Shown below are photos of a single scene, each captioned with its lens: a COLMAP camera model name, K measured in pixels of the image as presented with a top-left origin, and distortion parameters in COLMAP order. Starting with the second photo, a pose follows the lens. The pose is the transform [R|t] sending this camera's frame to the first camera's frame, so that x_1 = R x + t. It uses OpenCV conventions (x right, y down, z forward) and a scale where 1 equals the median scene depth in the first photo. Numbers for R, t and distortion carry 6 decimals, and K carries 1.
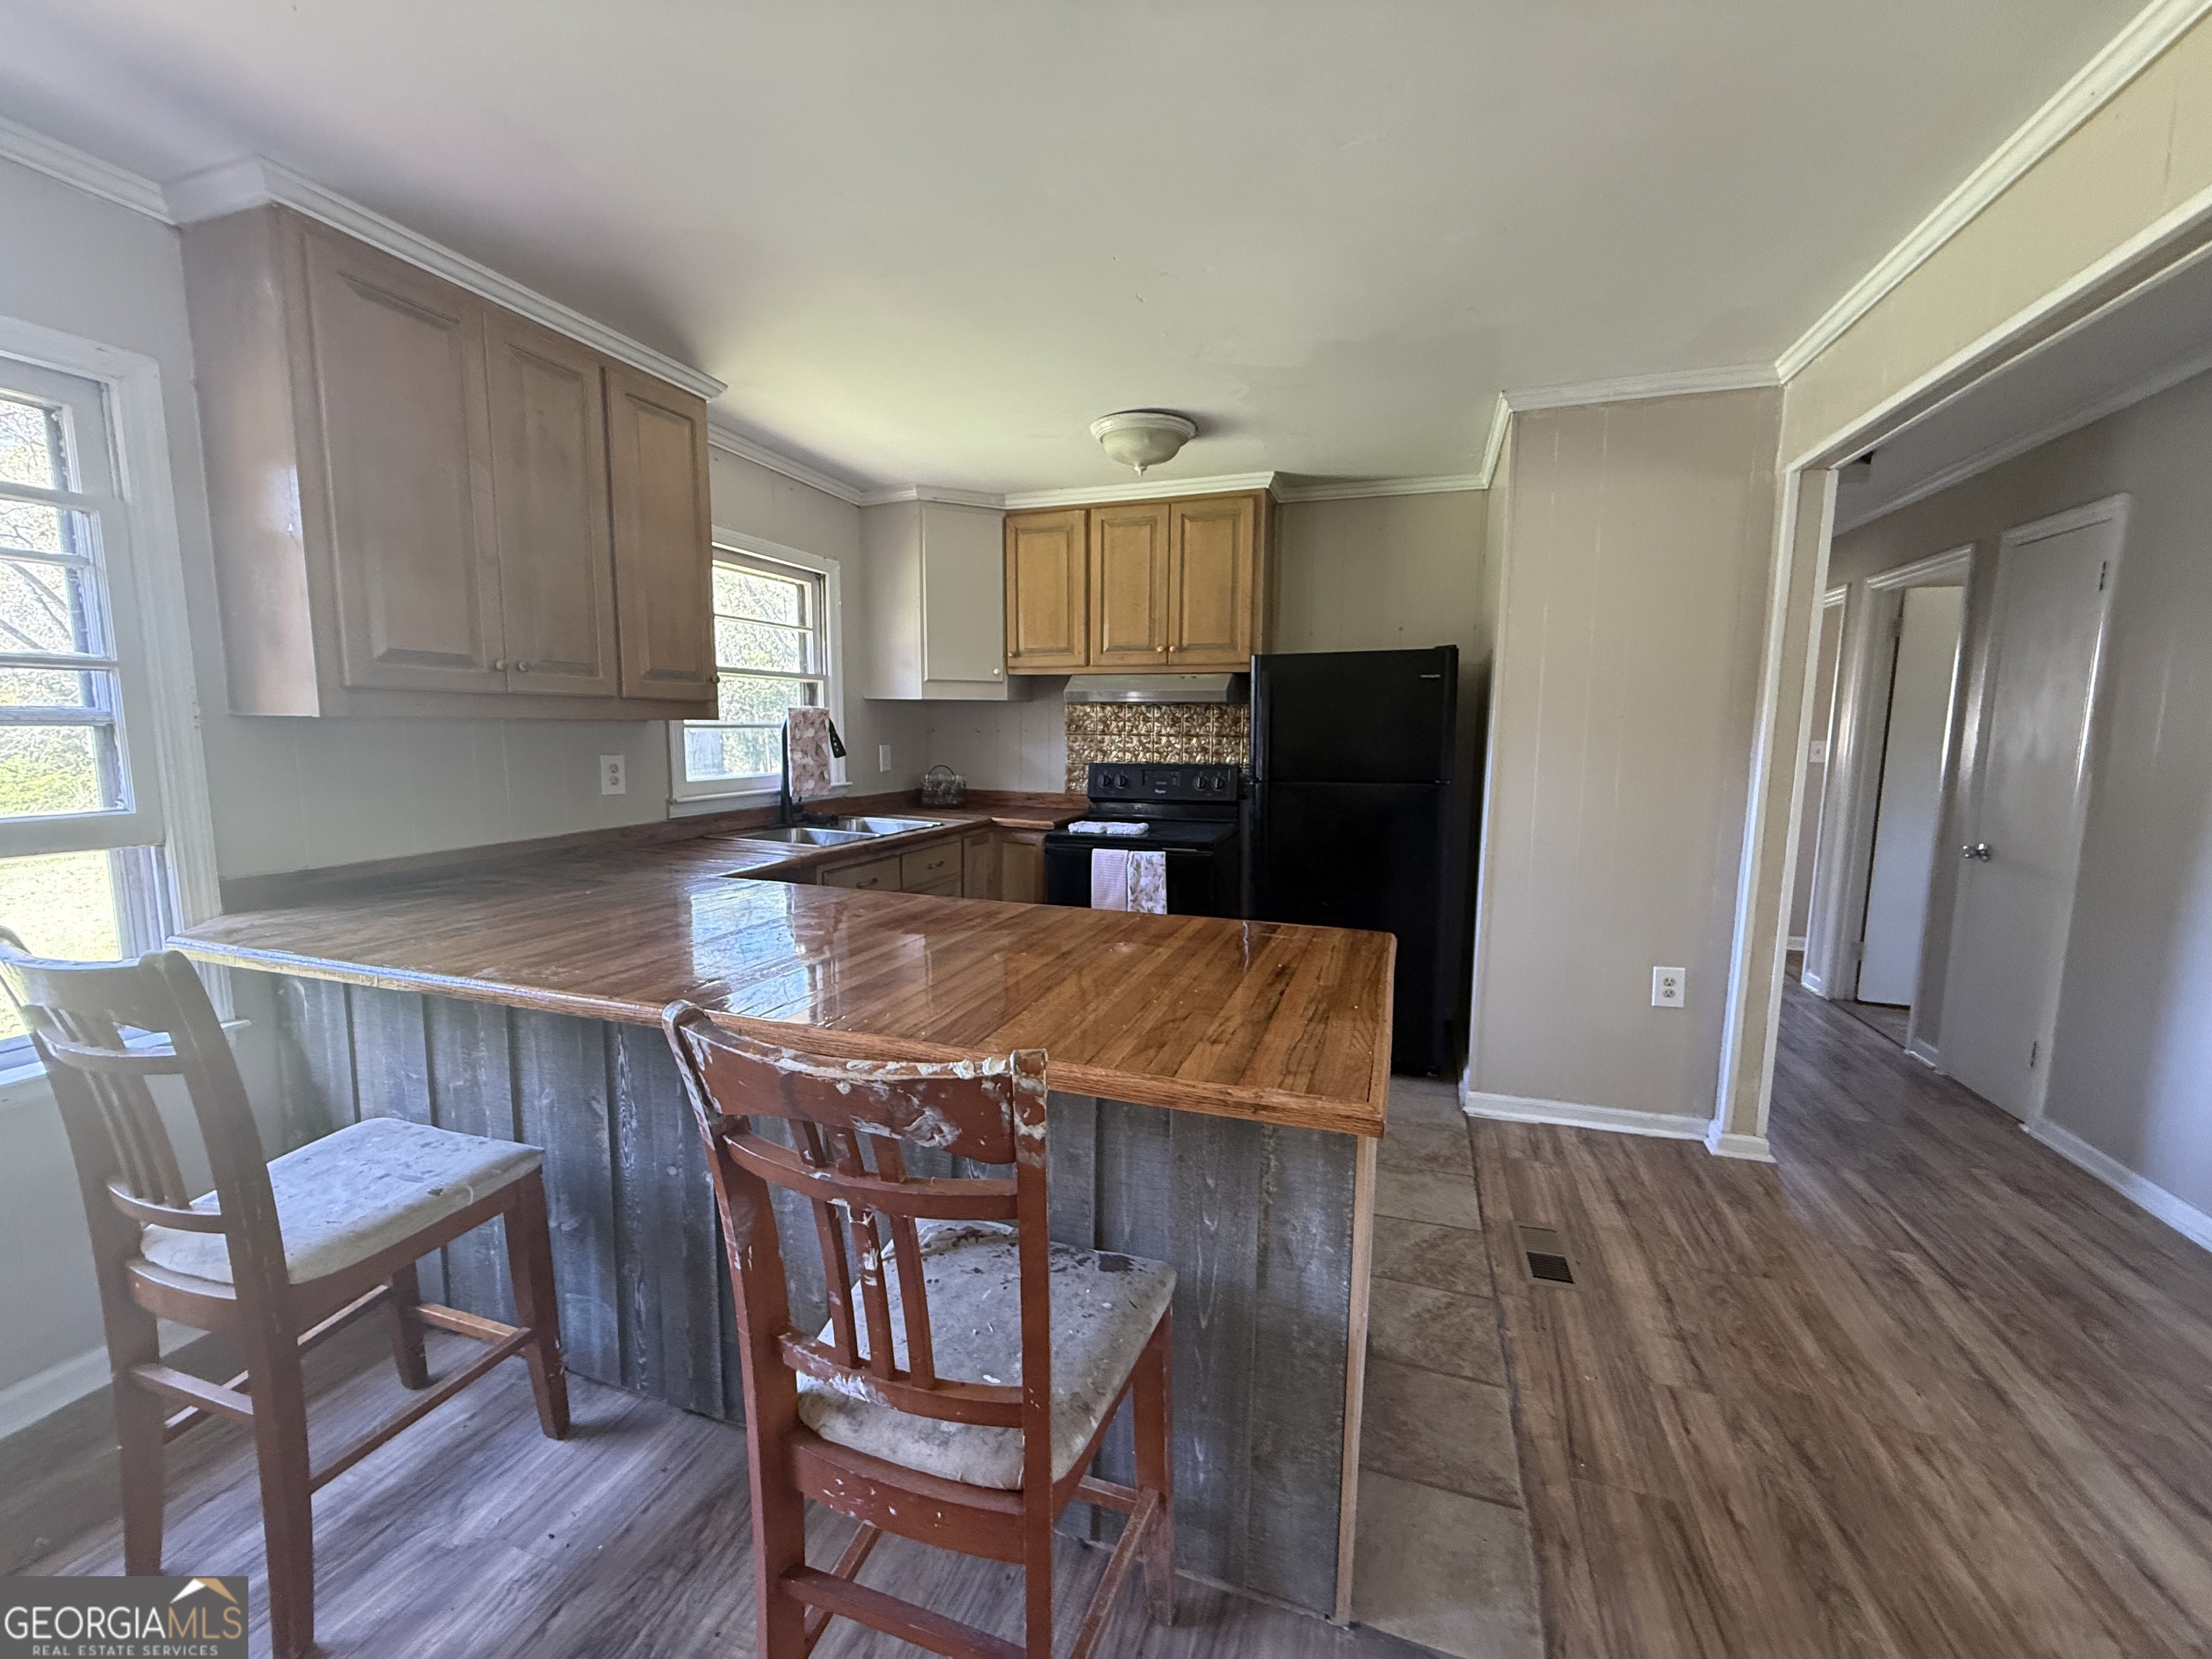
lens RADIAL K [[880.3, 0, 1101.1], [0, 880.3, 830.8], [0, 0, 1]] dist [-0.000584, 0.000195]
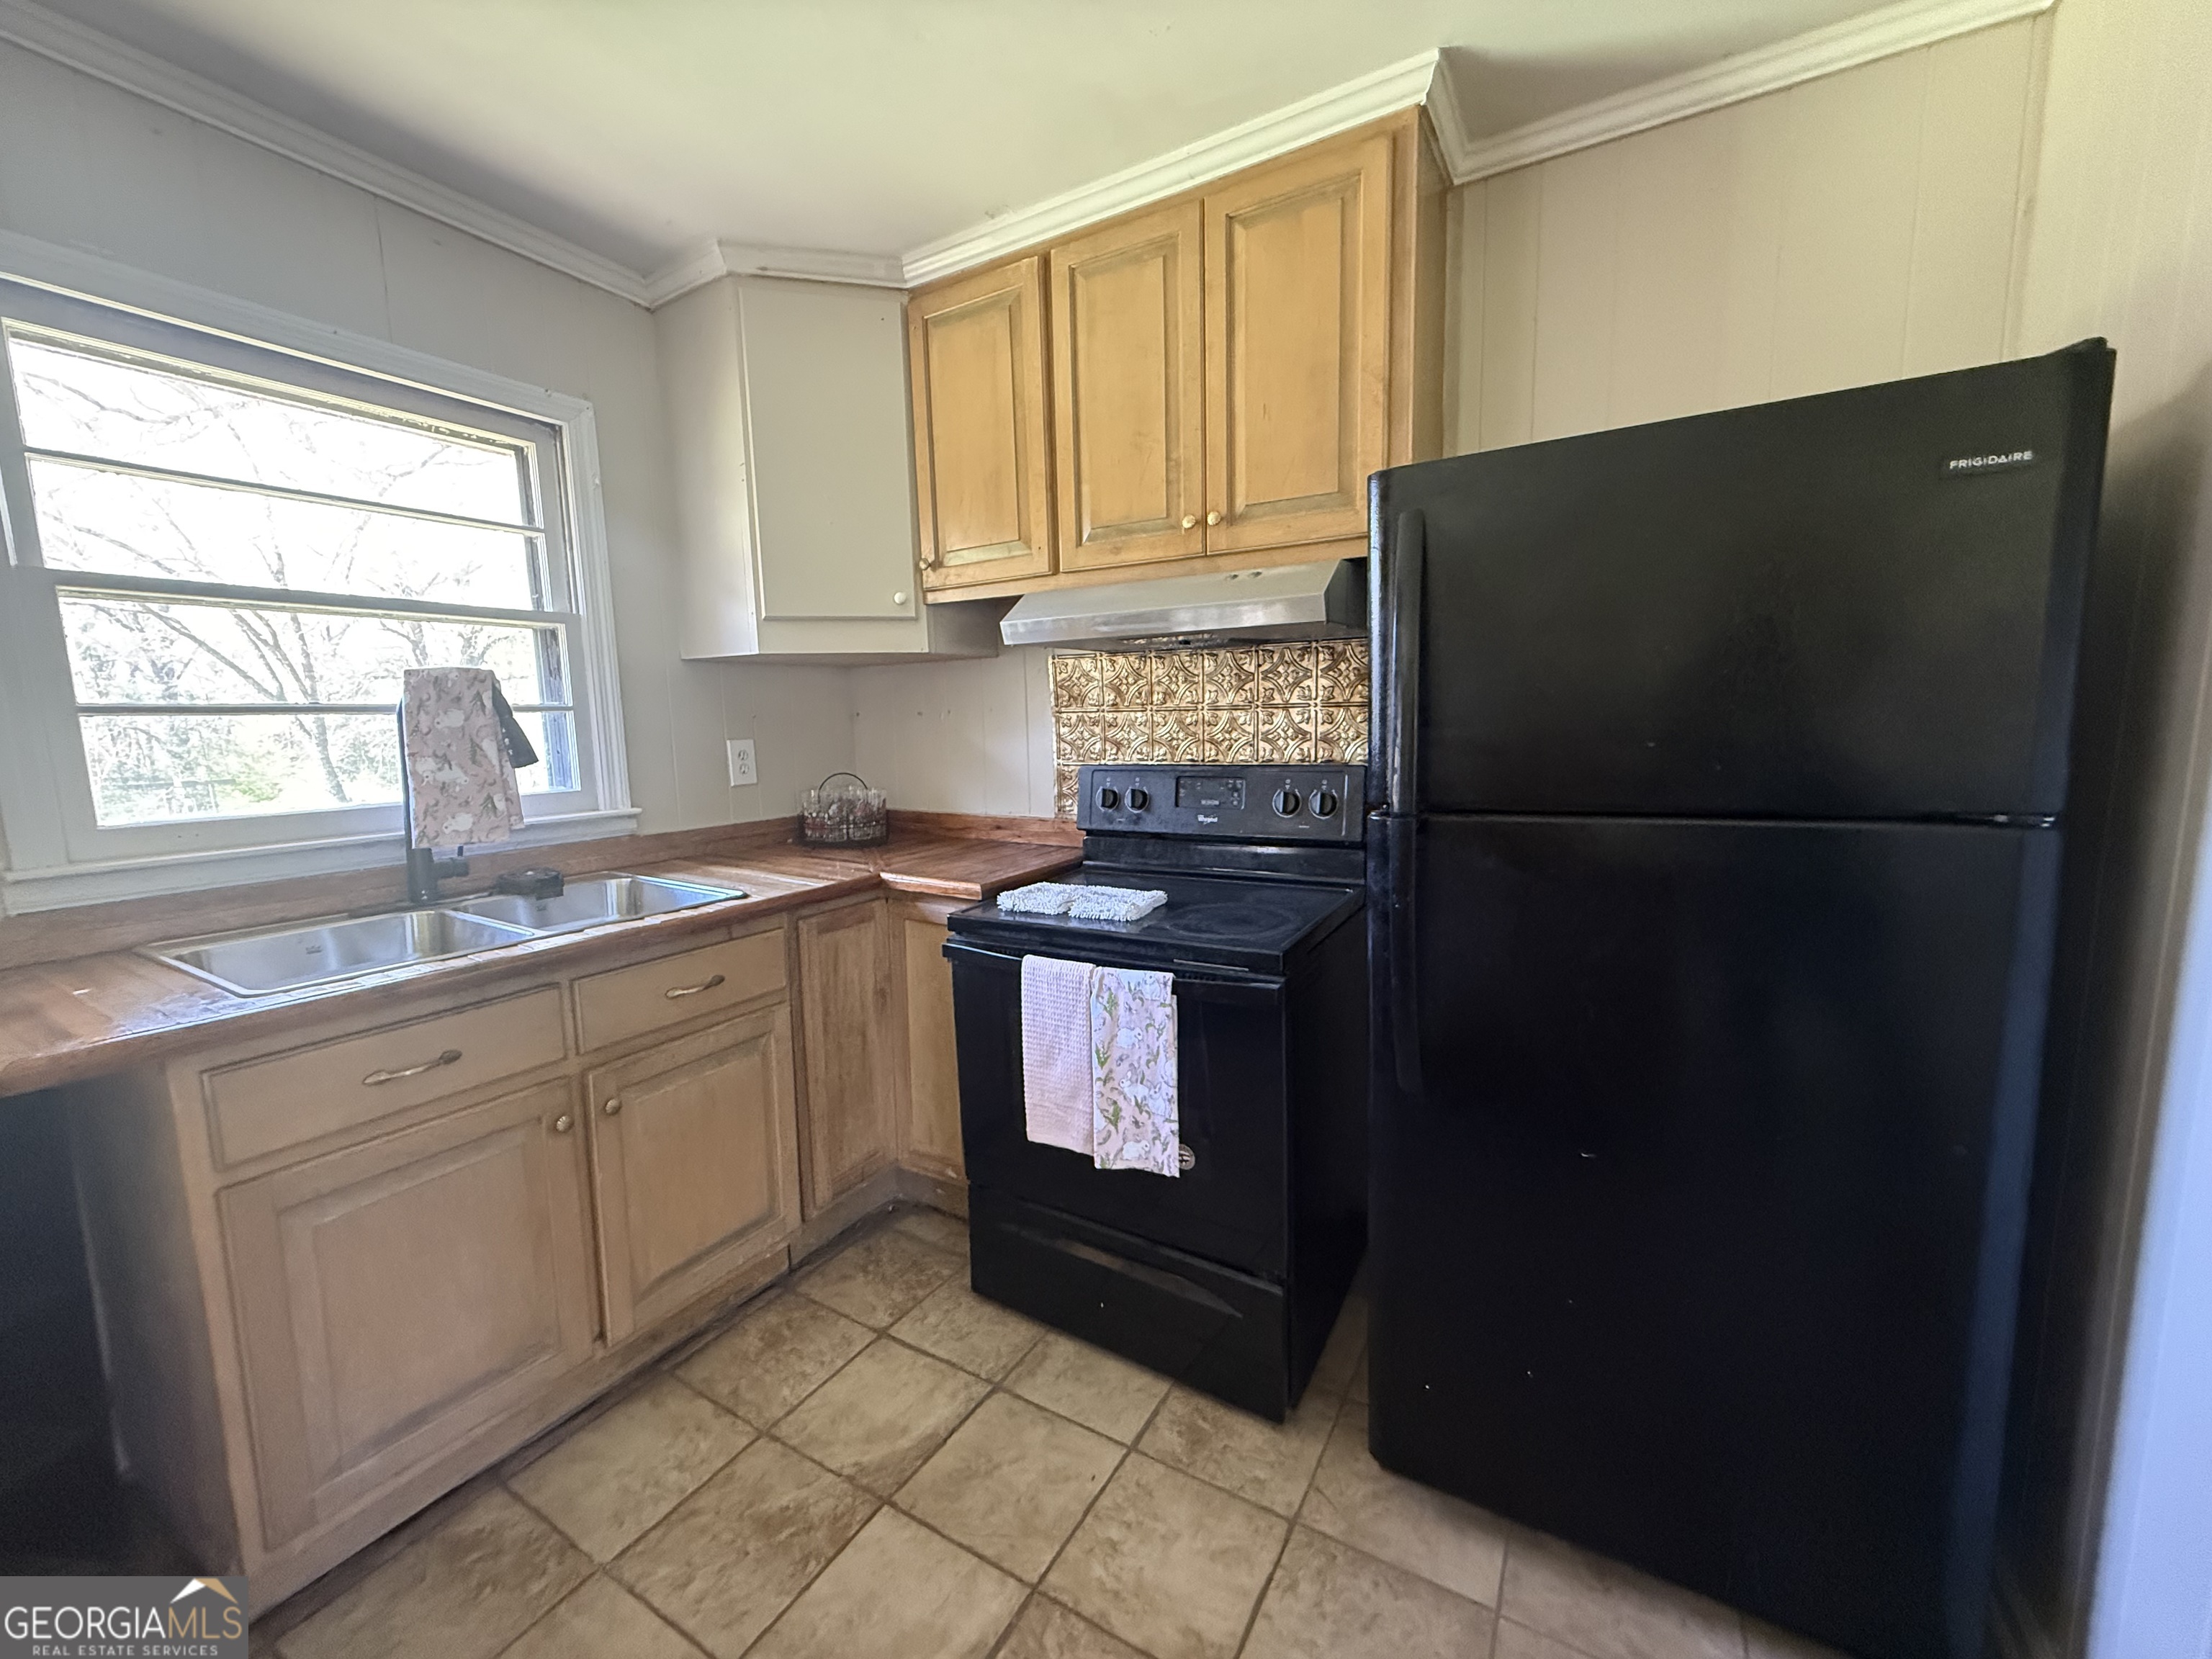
lens RADIAL K [[880.3, 0, 1101.1], [0, 880.3, 830.8], [0, 0, 1]] dist [-0.000584, 0.000195]
pose [[0.979607, -0.002874, -0.200900, 0.115701], [0.004949, 0.999939, 0.009828, -0.046220], [0.200860, -0.010622, 0.979562, 0.527585]]
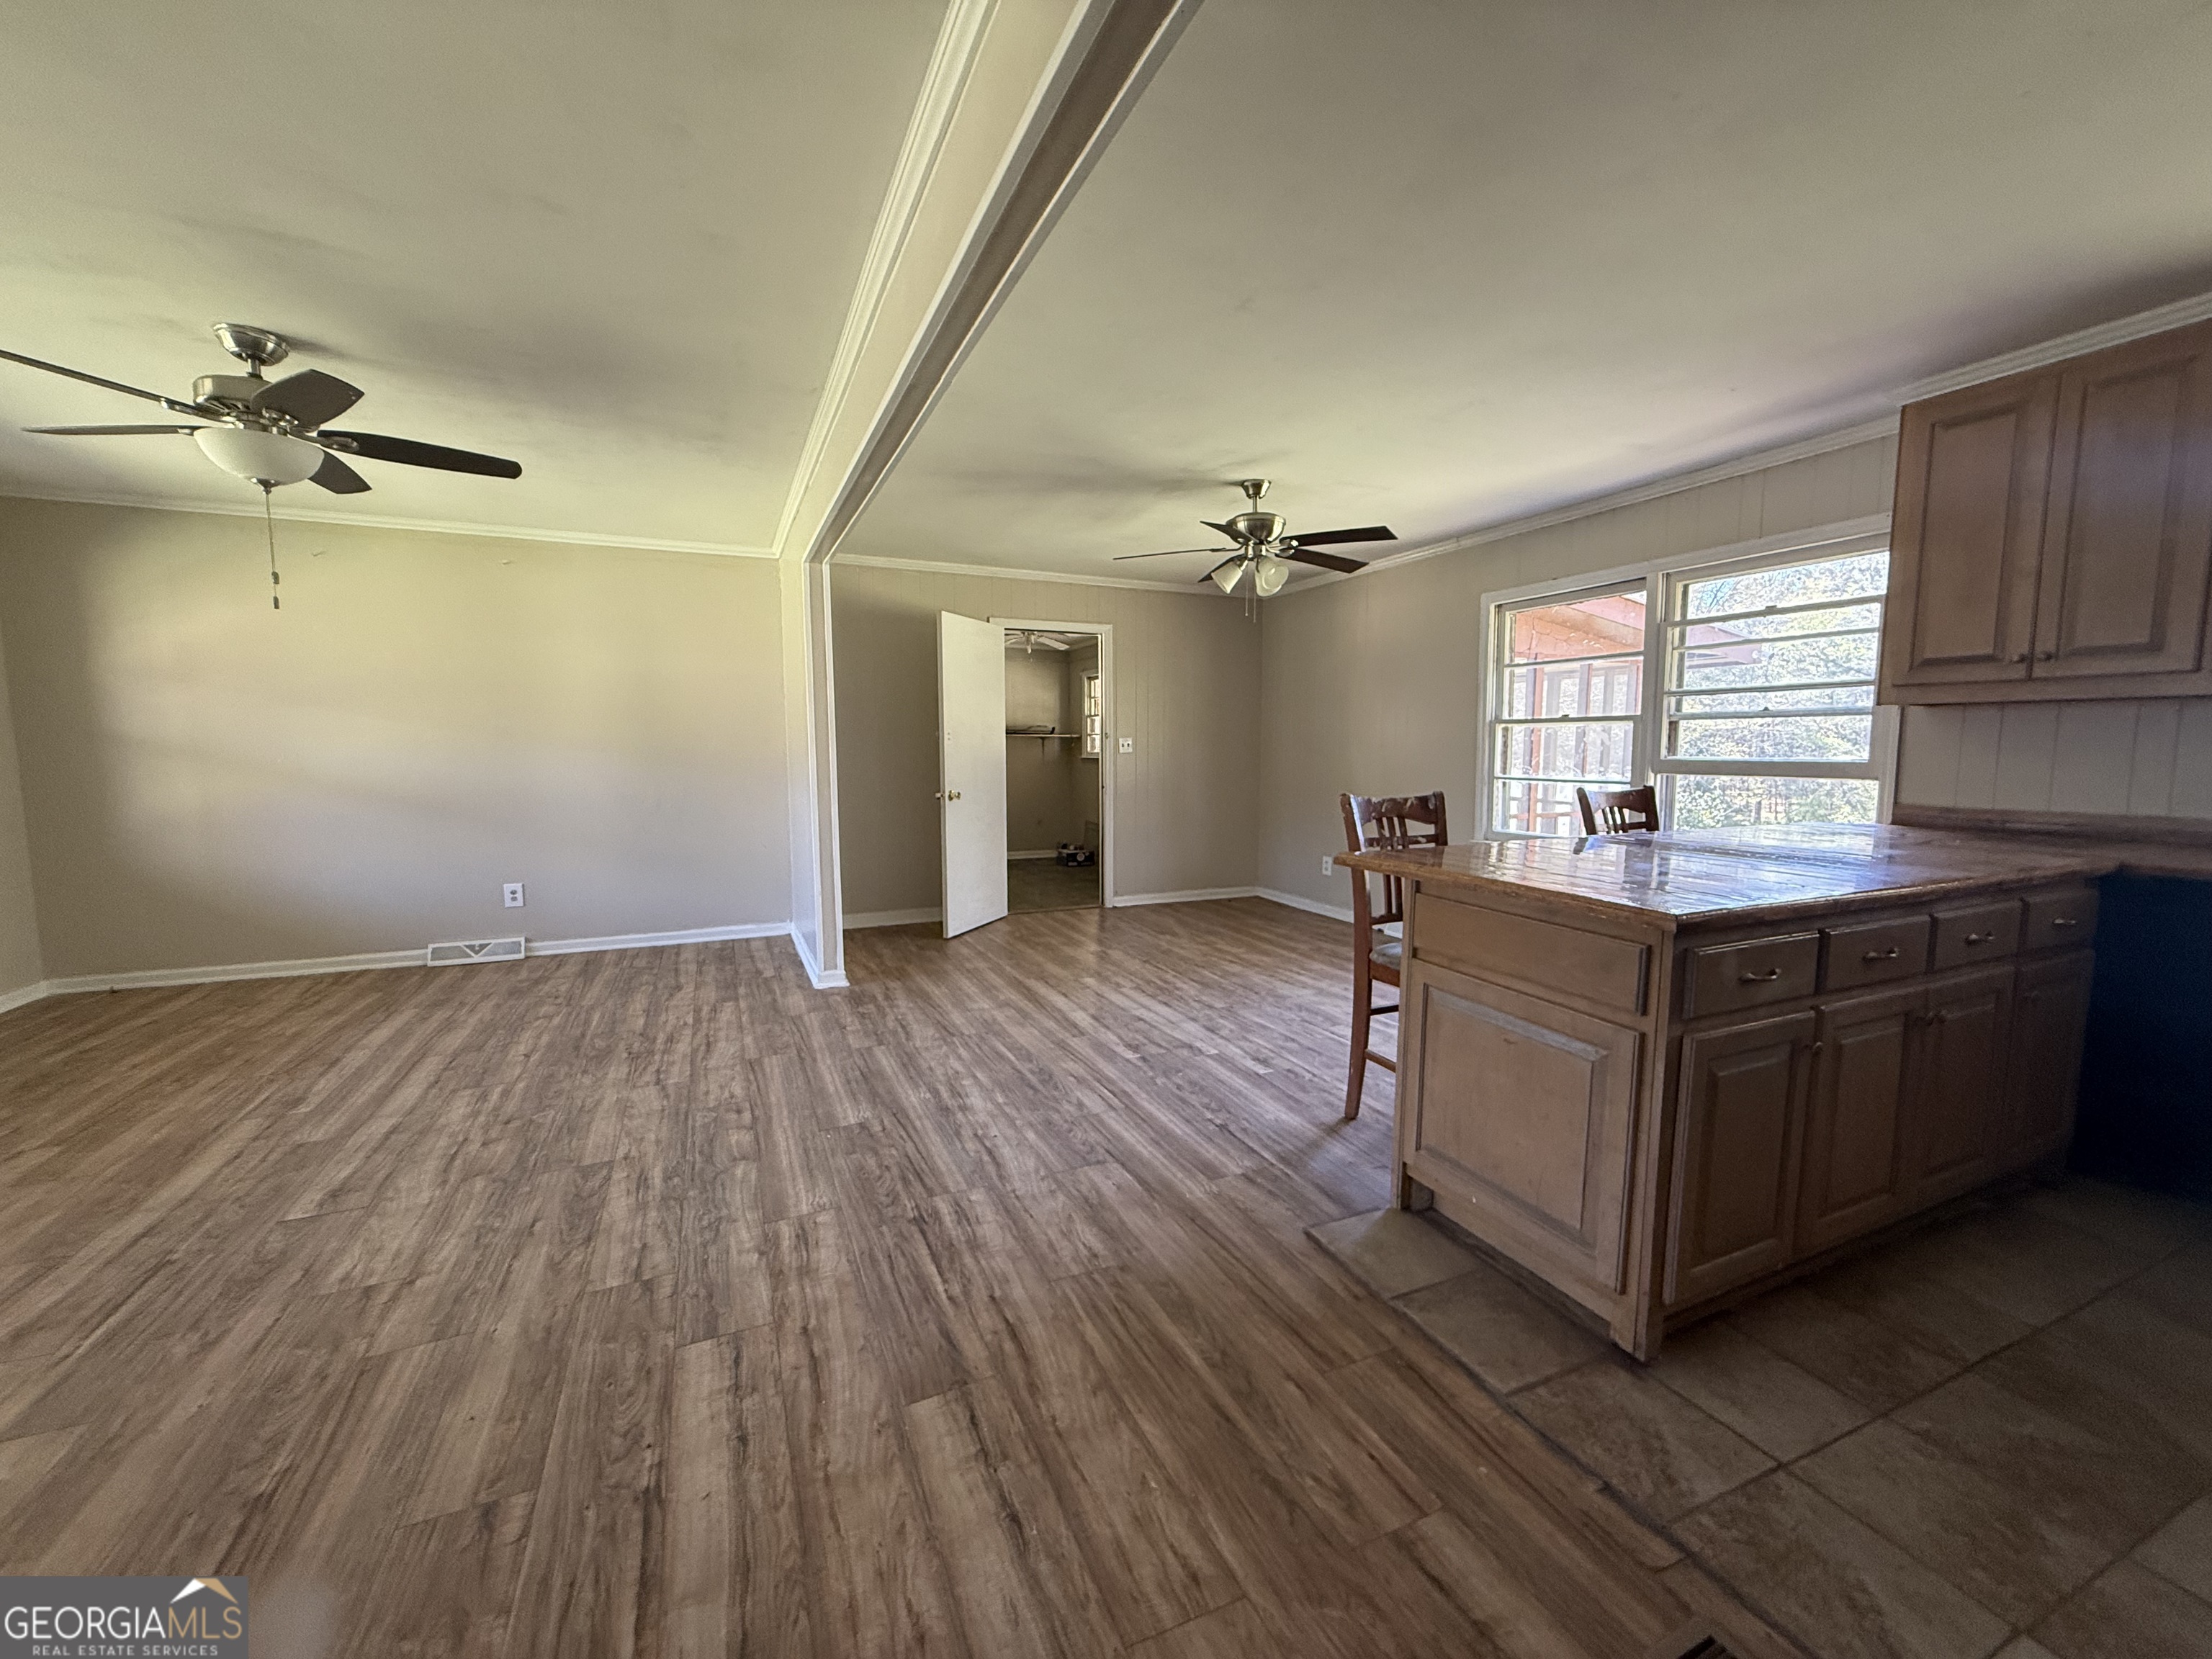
lens RADIAL K [[880.3, 0, 1101.1], [0, 880.3, 830.8], [0, 0, 1]] dist [-0.000584, 0.000195]
pose [[-0.730620, 0.059696, -0.680170, 0.620371], [-0.085857, 0.980231, 0.178256, -0.031974], [0.677365, 0.188635, -0.711051, 0.574882]]
